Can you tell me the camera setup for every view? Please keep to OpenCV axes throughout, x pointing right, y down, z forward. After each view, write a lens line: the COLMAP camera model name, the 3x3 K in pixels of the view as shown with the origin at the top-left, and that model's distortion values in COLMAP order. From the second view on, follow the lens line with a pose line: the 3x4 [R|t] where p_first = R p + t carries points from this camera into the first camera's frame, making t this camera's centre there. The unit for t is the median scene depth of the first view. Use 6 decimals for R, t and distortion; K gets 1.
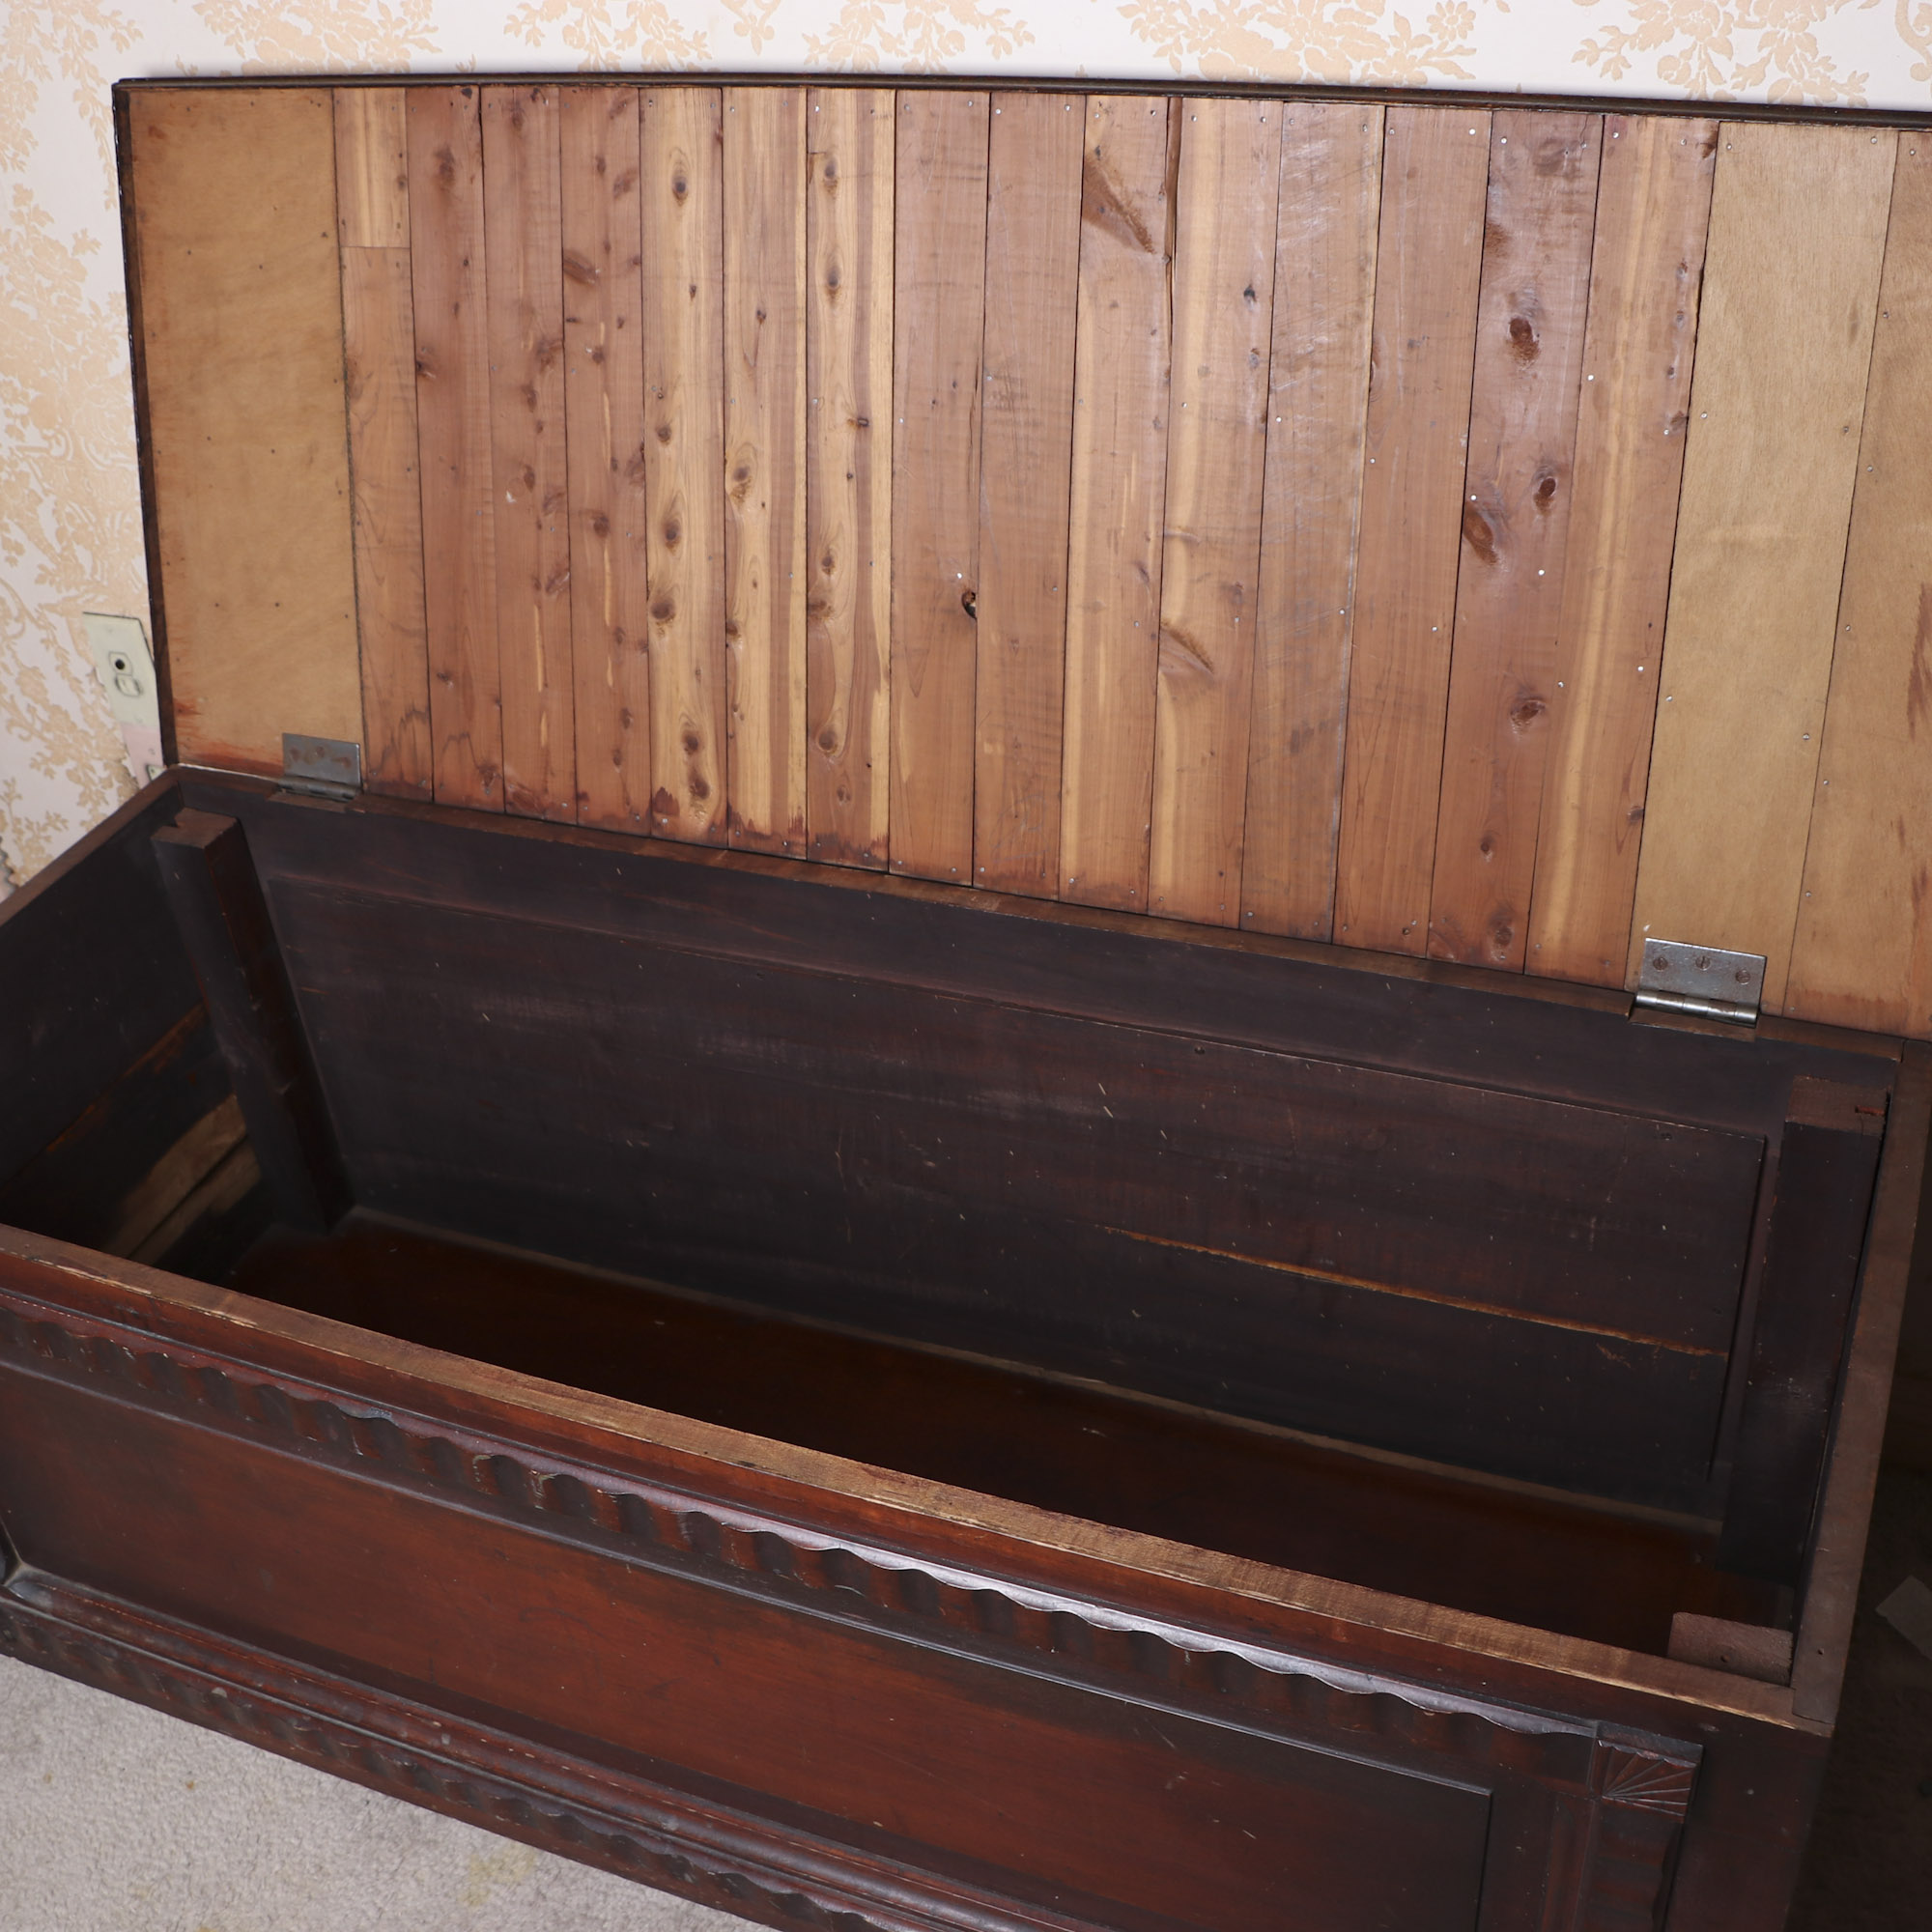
lens RADIAL K [[2348.2, 0, 966.0], [0, 2348.2, 966.0], [0, 0, 1]] dist [-0.140579, 0.020661]
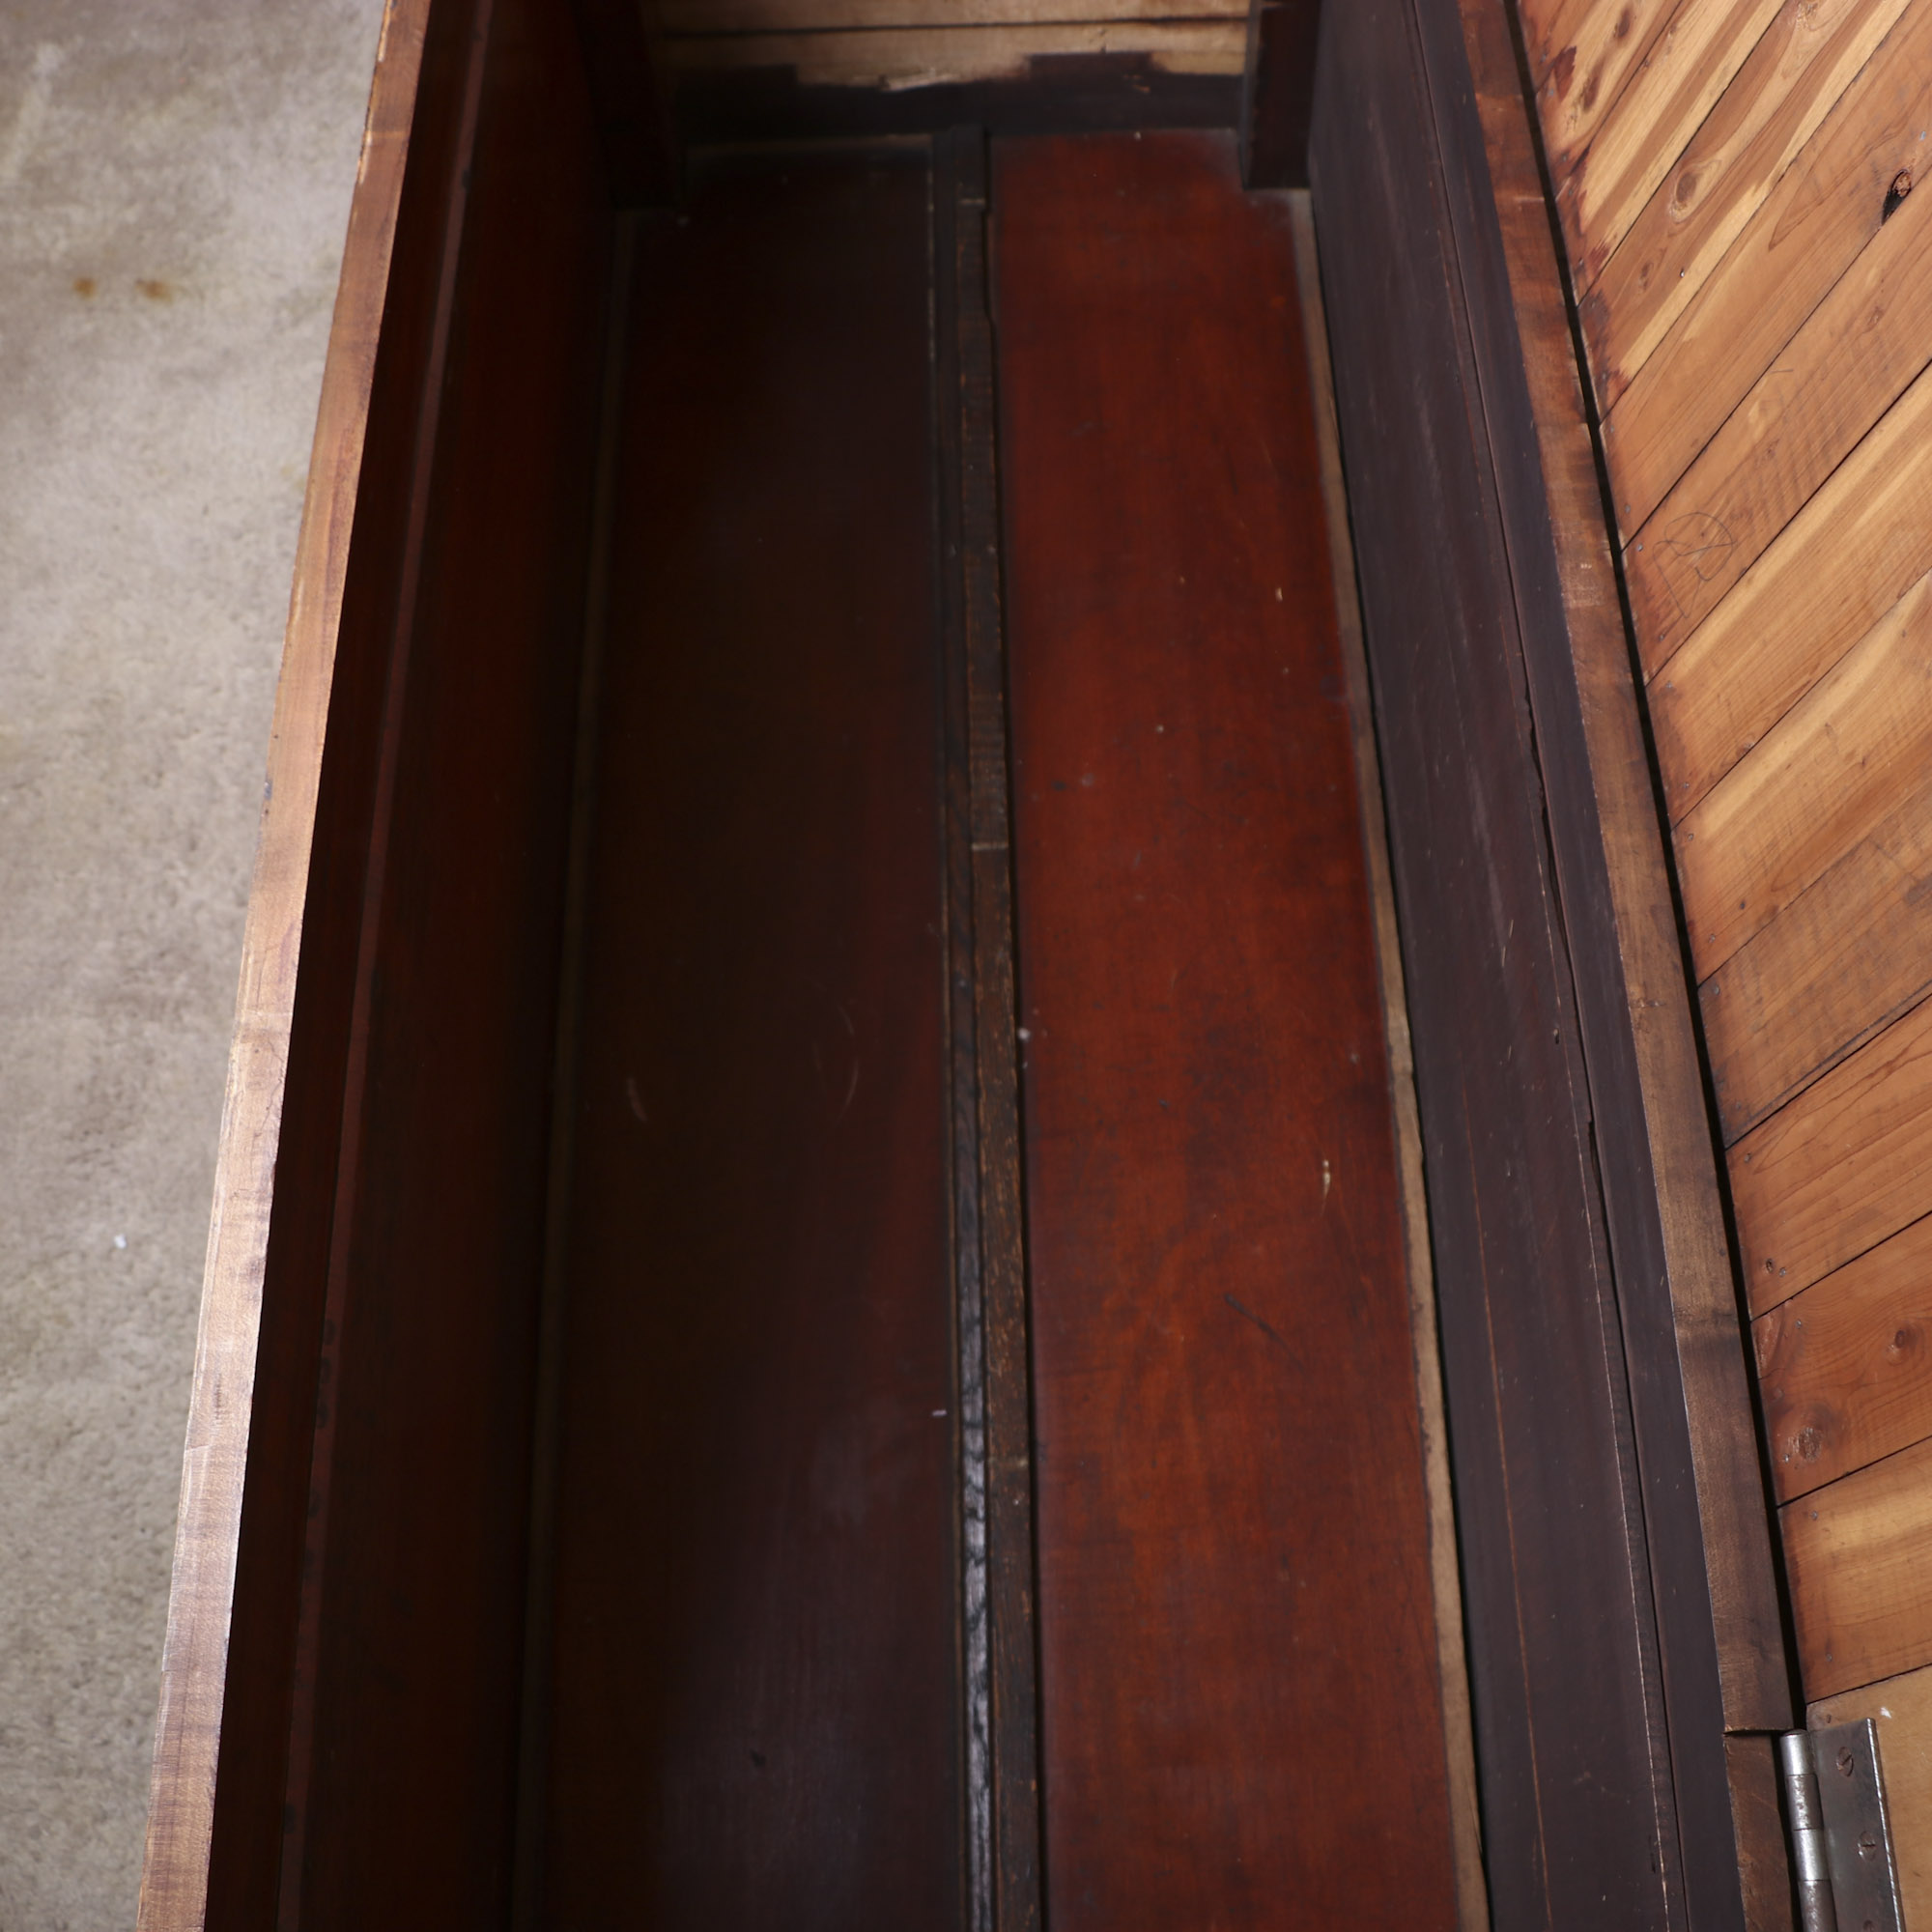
lens RADIAL K [[2348.2, 0, 966.0], [0, 2348.2, 966.0], [0, 0, 1]] dist [-0.140579, 0.020661]
pose [[0.392216, 0.846687, -0.359566, 0.229339], [-0.487858, 0.522848, 0.699017, -0.298588], [0.779847, -0.098749, 0.618132, 0.515360]]
